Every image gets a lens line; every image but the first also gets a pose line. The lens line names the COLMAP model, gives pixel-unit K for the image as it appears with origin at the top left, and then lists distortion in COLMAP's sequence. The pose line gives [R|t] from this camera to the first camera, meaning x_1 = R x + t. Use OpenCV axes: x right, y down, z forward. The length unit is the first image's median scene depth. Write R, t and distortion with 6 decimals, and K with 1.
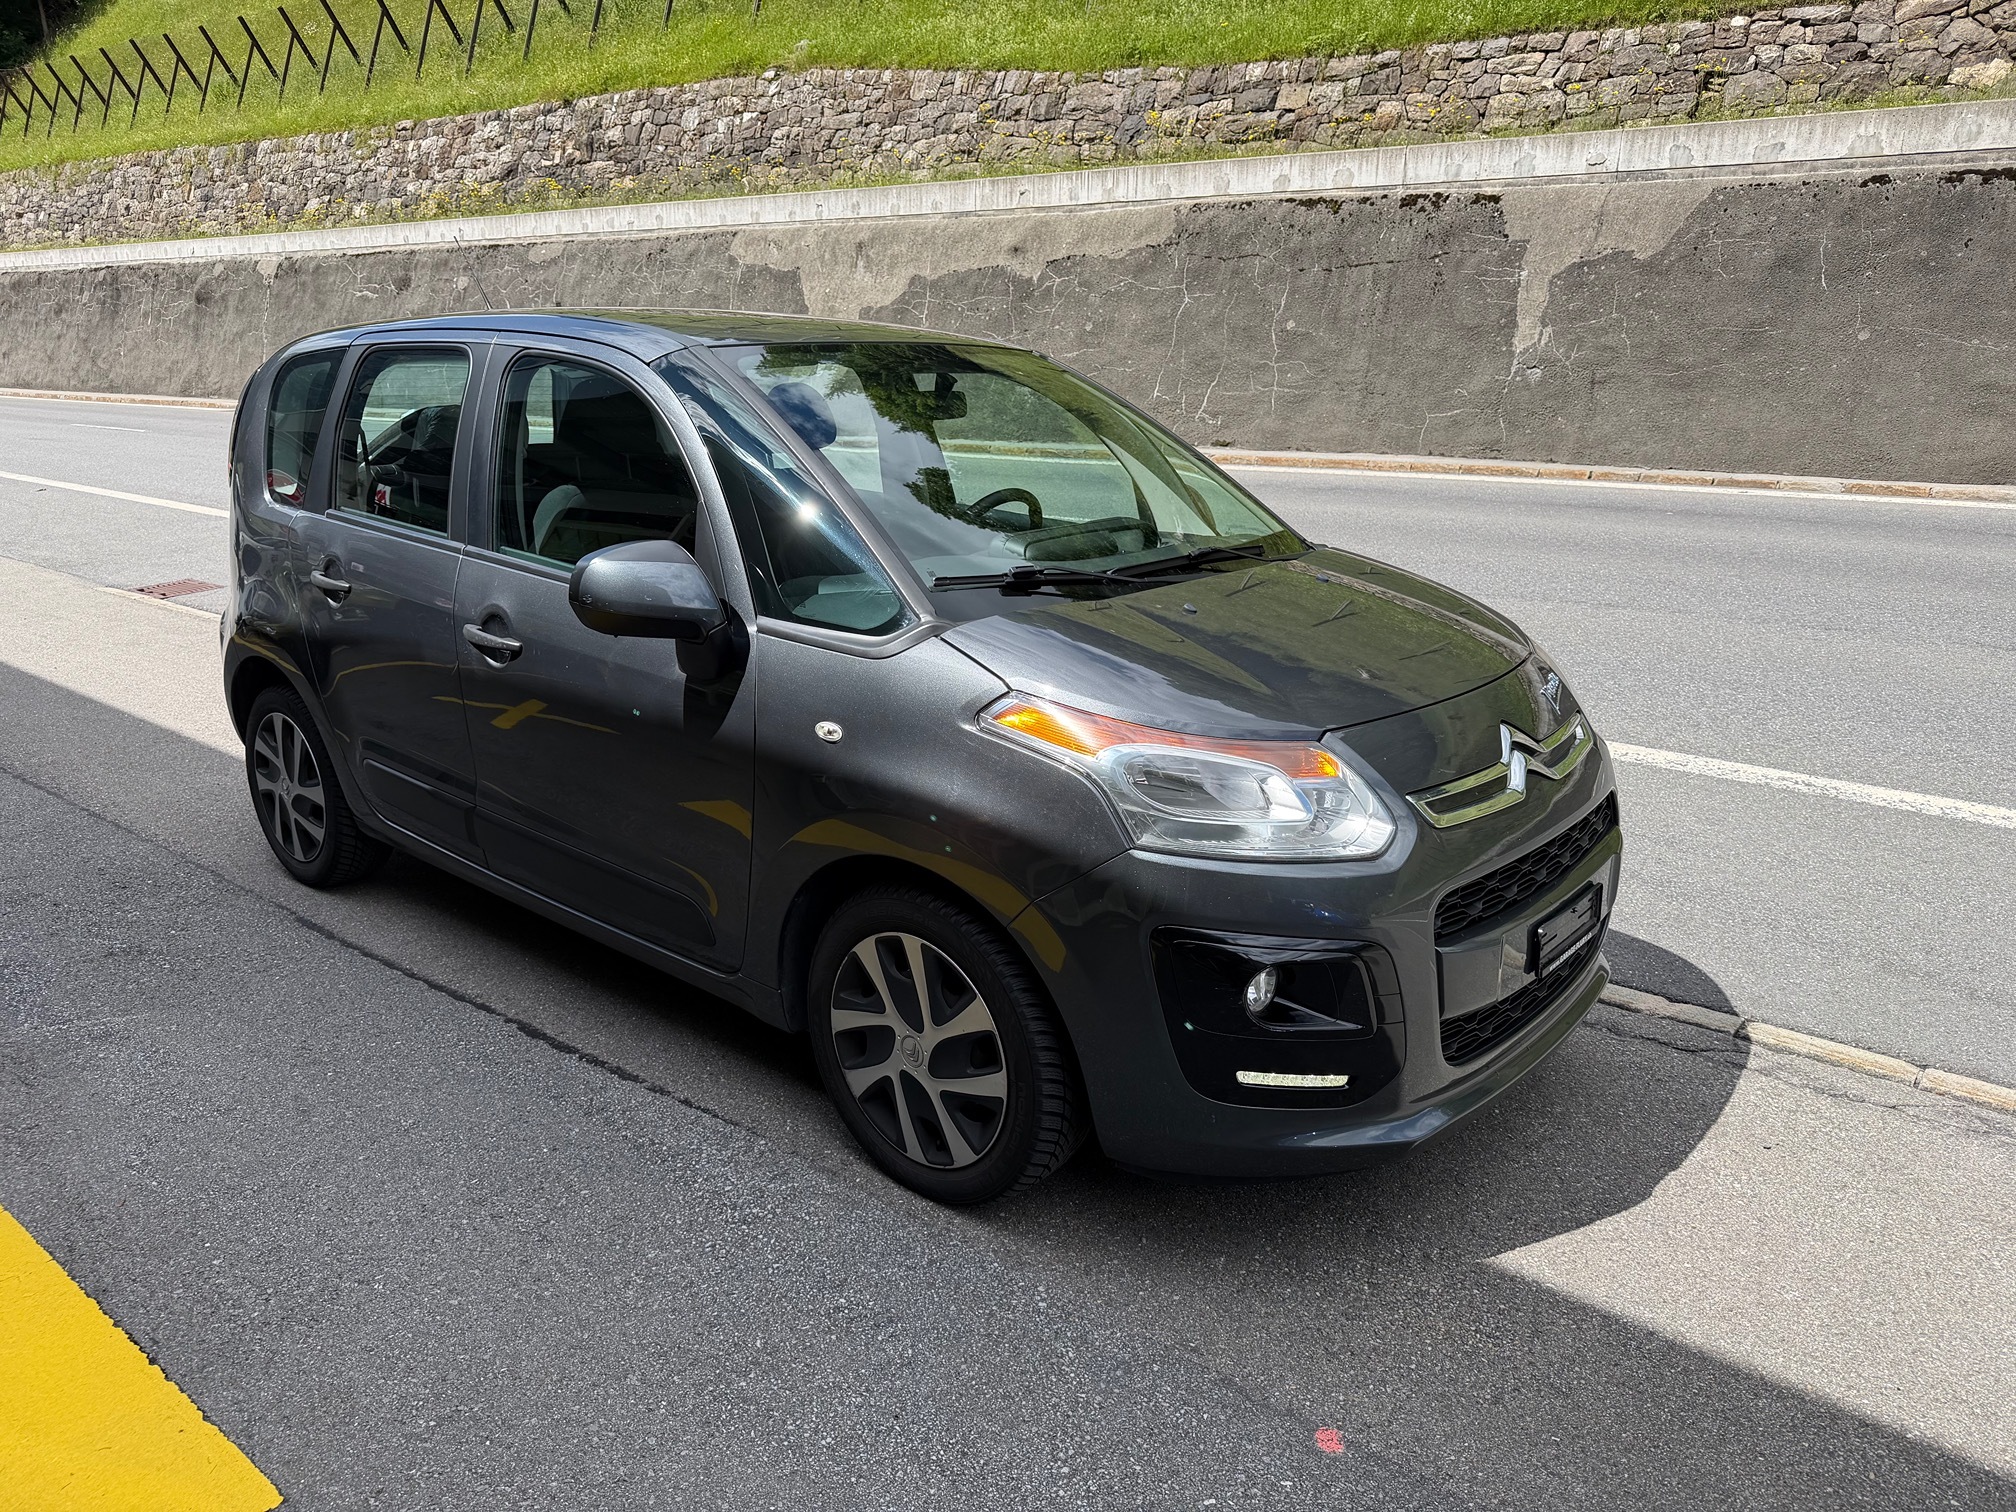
lens RADIAL K [[1422.3, 0, 970.7], [0, 1422.3, 757.2], [0, 0, 1]] dist [0.017884, -0.027947]
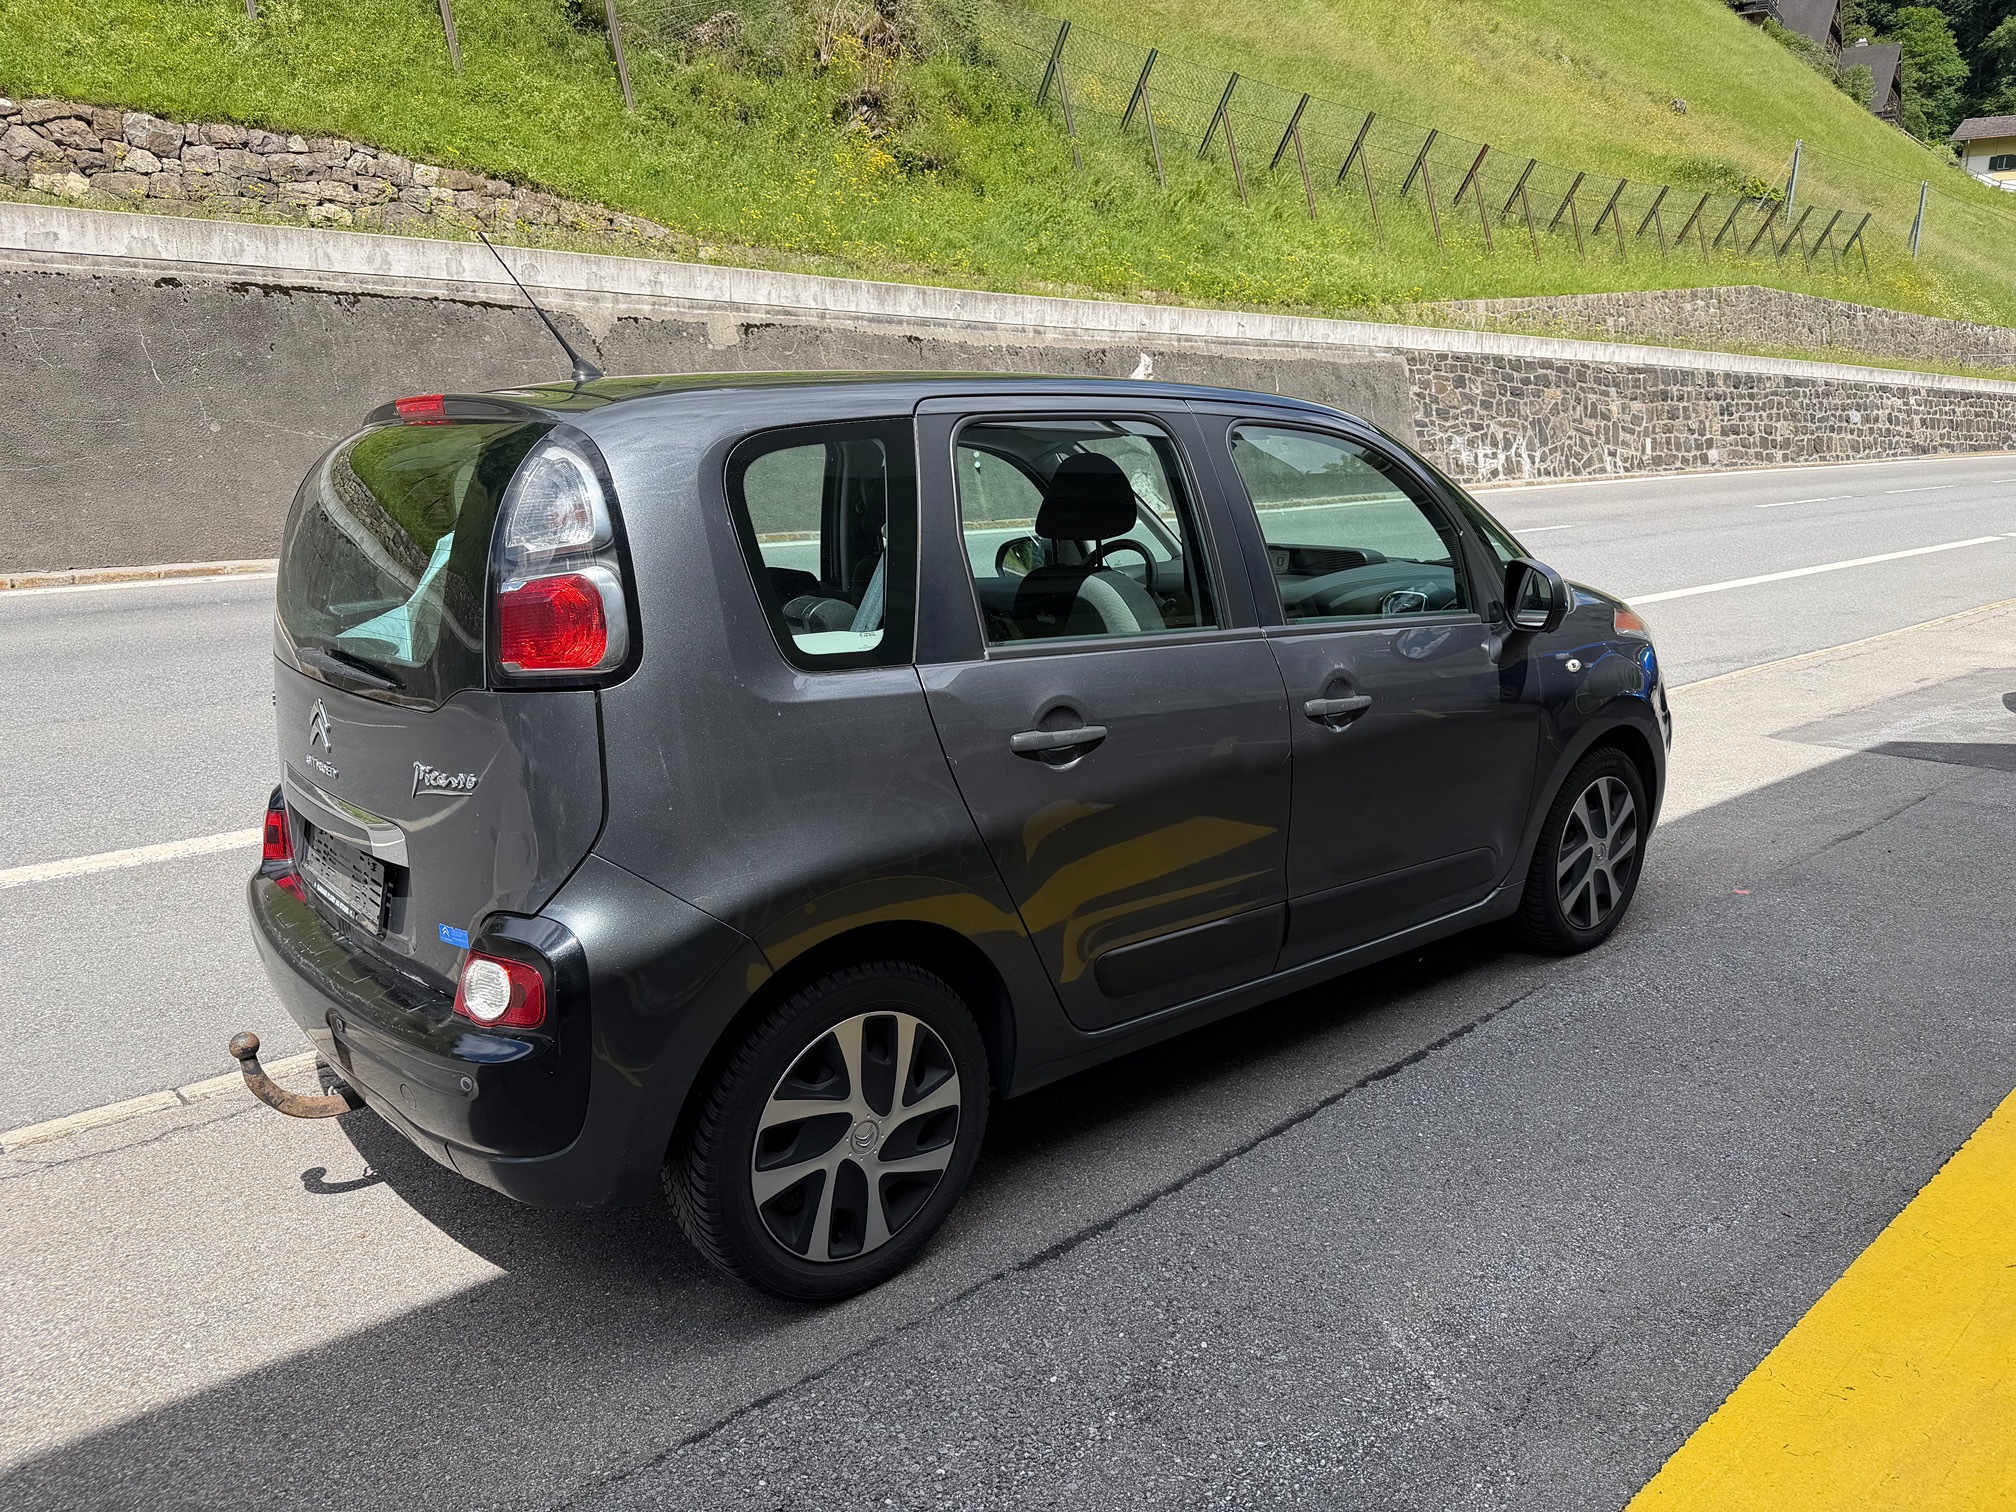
lens RADIAL K [[1422.3, 0, 1012.3], [0, 1422.3, 768.7], [0, 0, 1]] dist [0.017884, -0.027947]
pose [[0.168515, -0.220307, 0.960764, -0.240835], [0.276409, 0.946157, 0.168477, -0.048695], [-0.946150, 0.237173, 0.220337, 0.182147]]
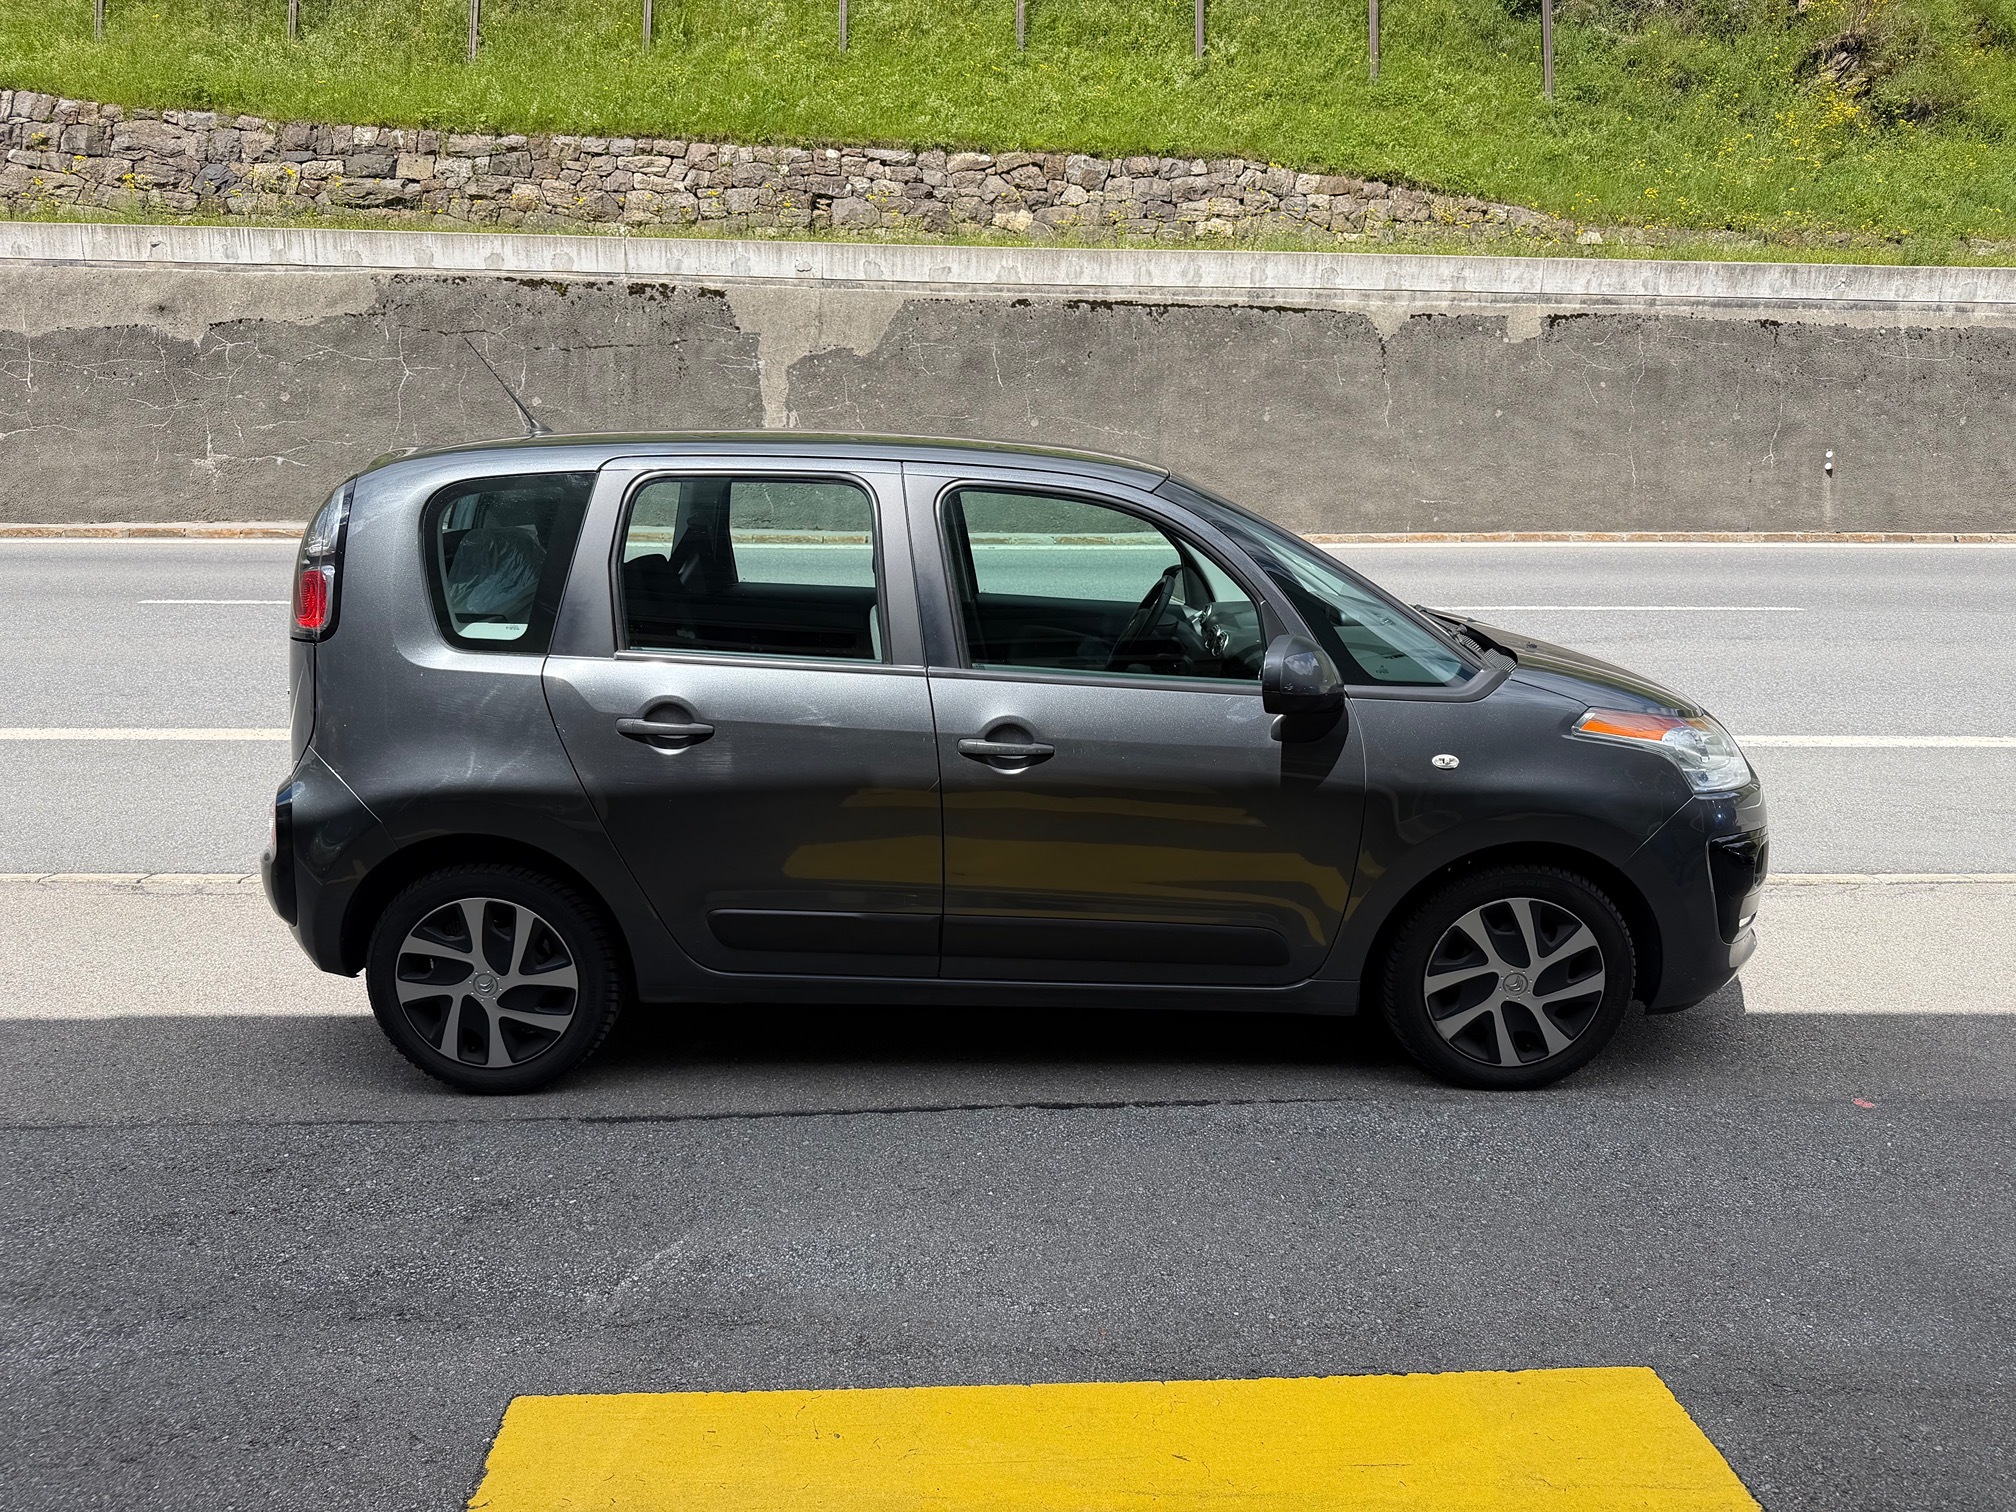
lens RADIAL K [[1422.3, 0, 1000.3], [0, 1422.3, 770.8], [0, 0, 1]] dist [0.017884, -0.027947]
pose [[0.757005, -0.148454, 0.636321, -0.183337], [0.169887, 0.985074, 0.027710, -0.017090], [-0.630937, 0.087126, 0.770926, 0.035013]]
